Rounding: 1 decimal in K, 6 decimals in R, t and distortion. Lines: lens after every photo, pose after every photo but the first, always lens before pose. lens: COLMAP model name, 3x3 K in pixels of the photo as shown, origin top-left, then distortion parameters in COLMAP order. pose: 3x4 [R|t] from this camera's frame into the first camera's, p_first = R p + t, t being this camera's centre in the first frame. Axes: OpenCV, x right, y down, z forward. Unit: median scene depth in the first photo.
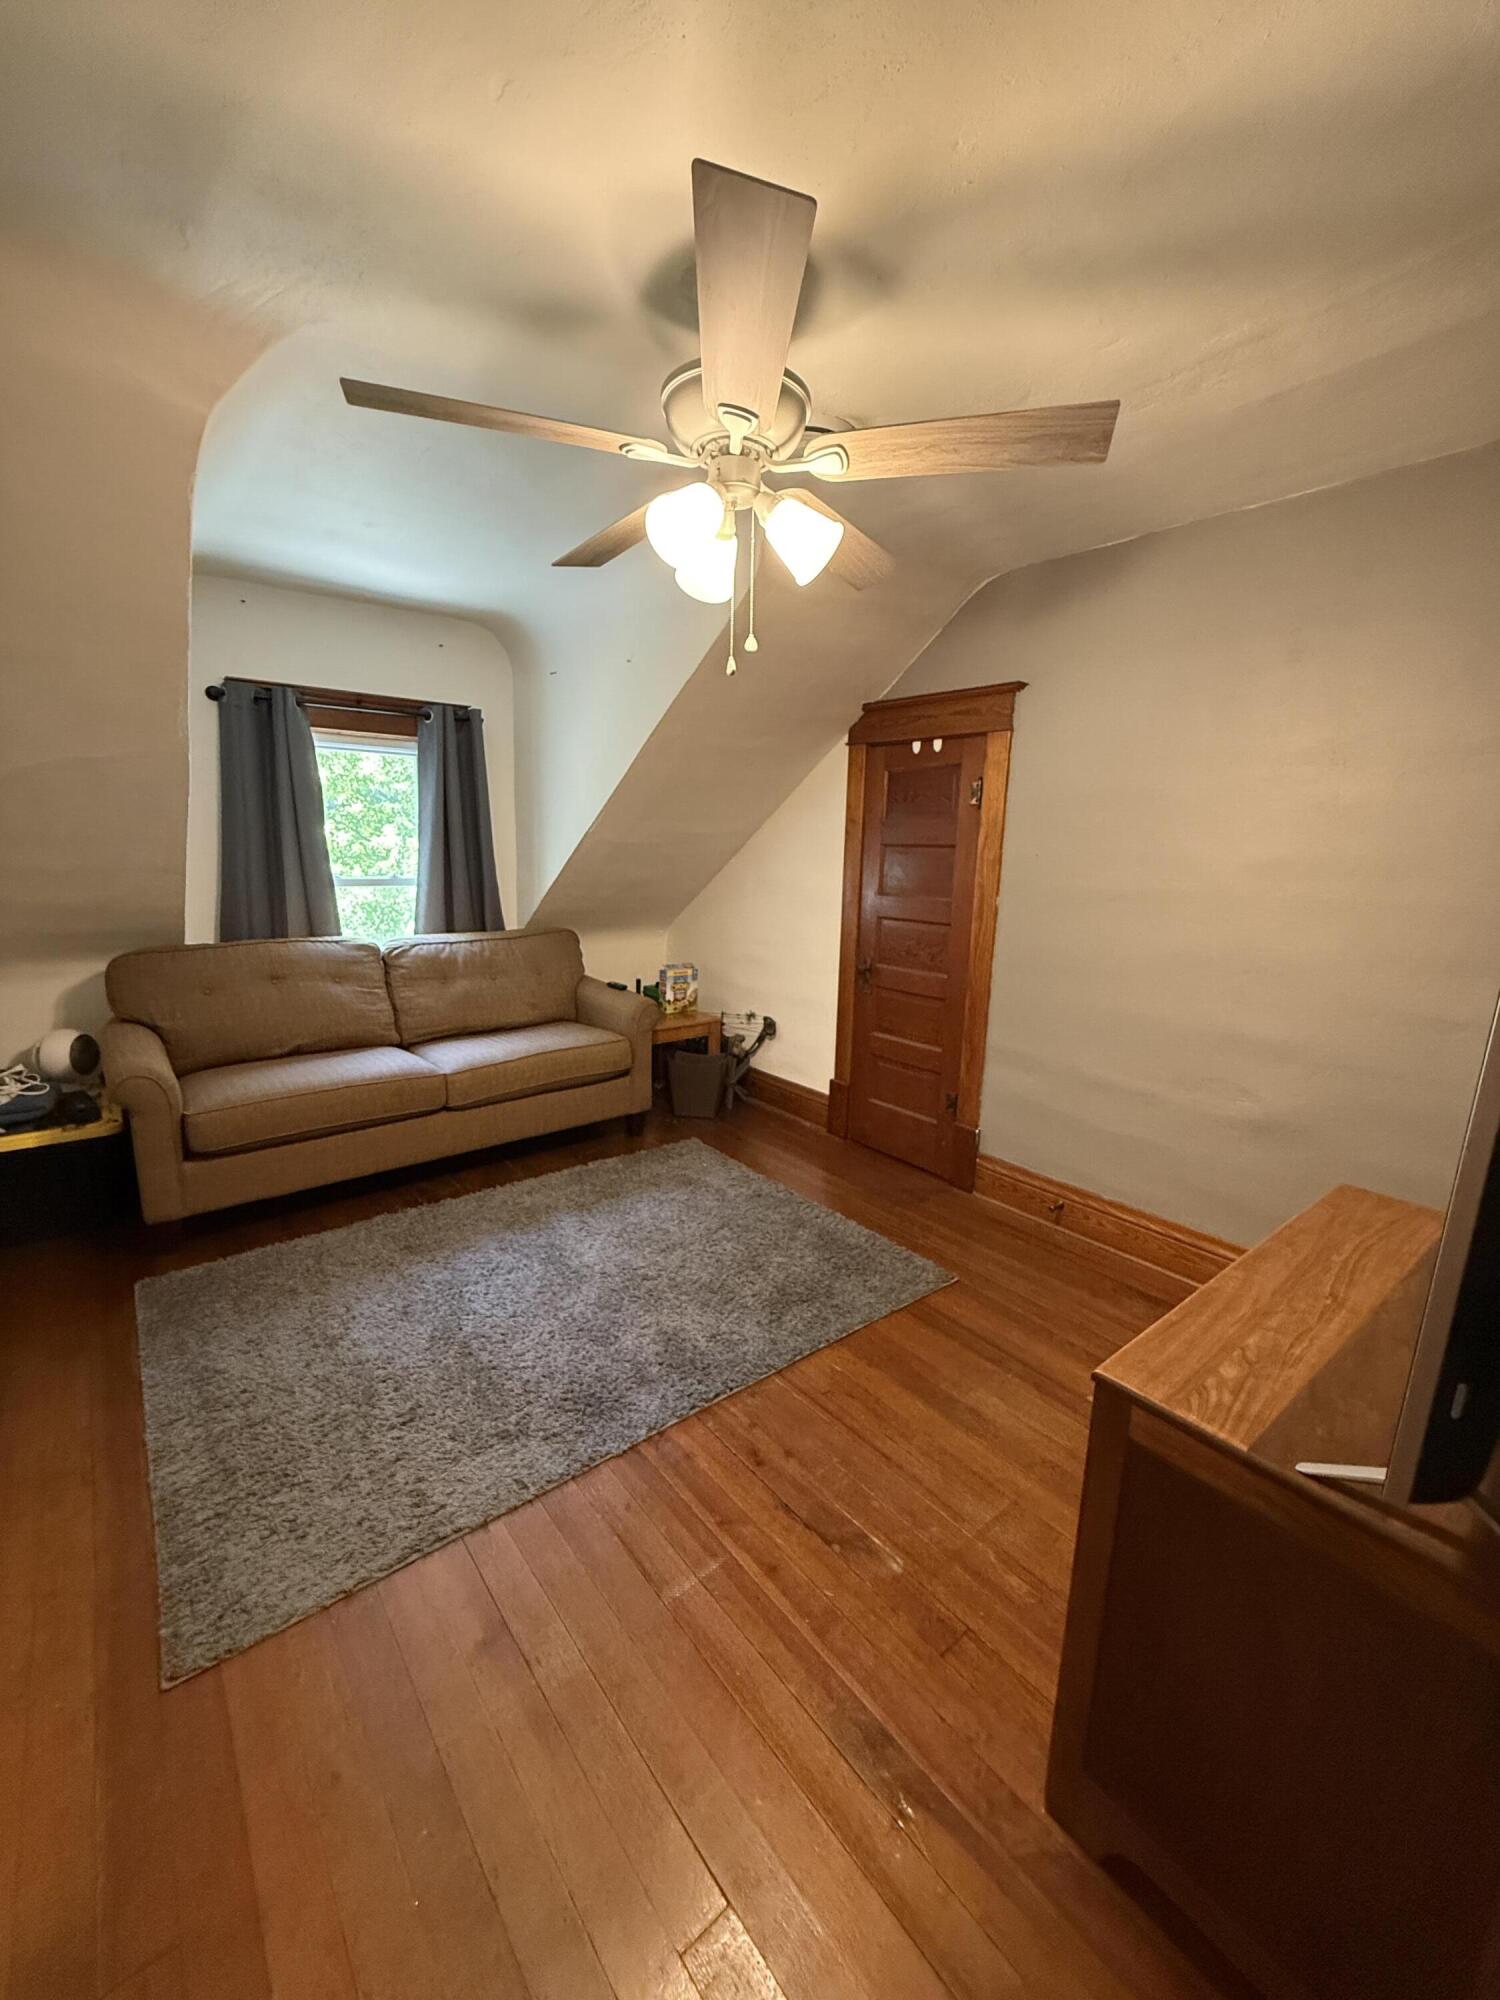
lens RADIAL K [[796.3, 0, 750.0], [0, 796.3, 1000.0], [0, 0, 1]] dist [0.000038, 0.000042]
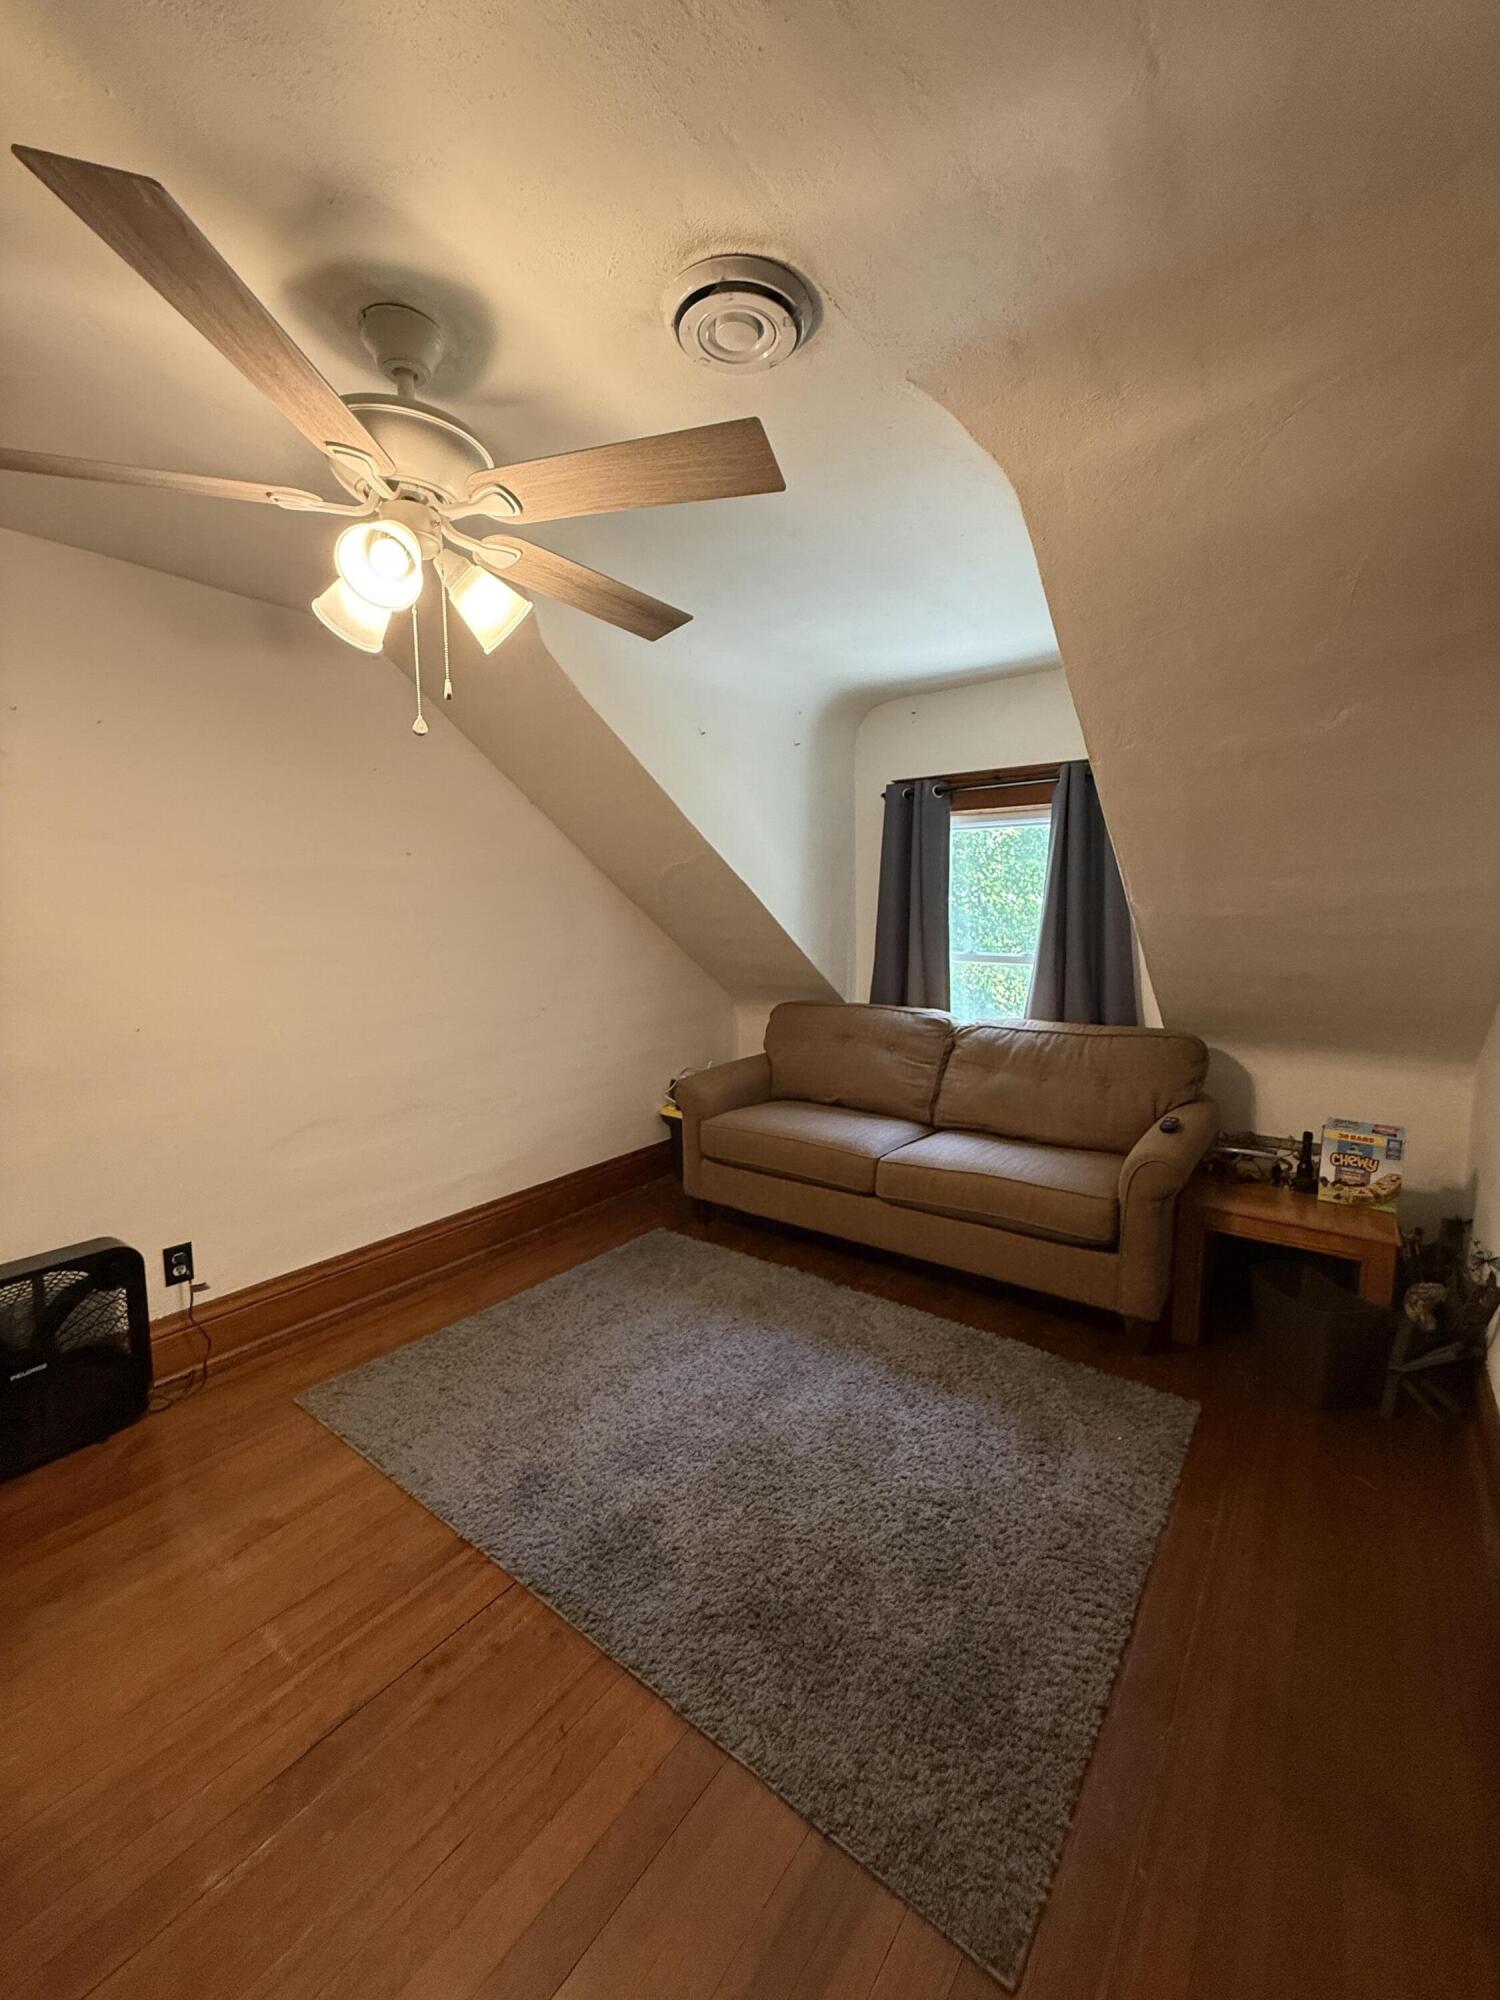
lens RADIAL K [[796.1, 0, 750.0], [0, 796.1, 1000.0], [0, 0, 1]] dist [0.001879, 0.000095]
pose [[0.244313, 0.089239, -0.965581, 0.436636], [-0.177894, 0.982982, 0.045836, -0.100502], [0.953239, 0.160573, 0.256030, 0.530024]]
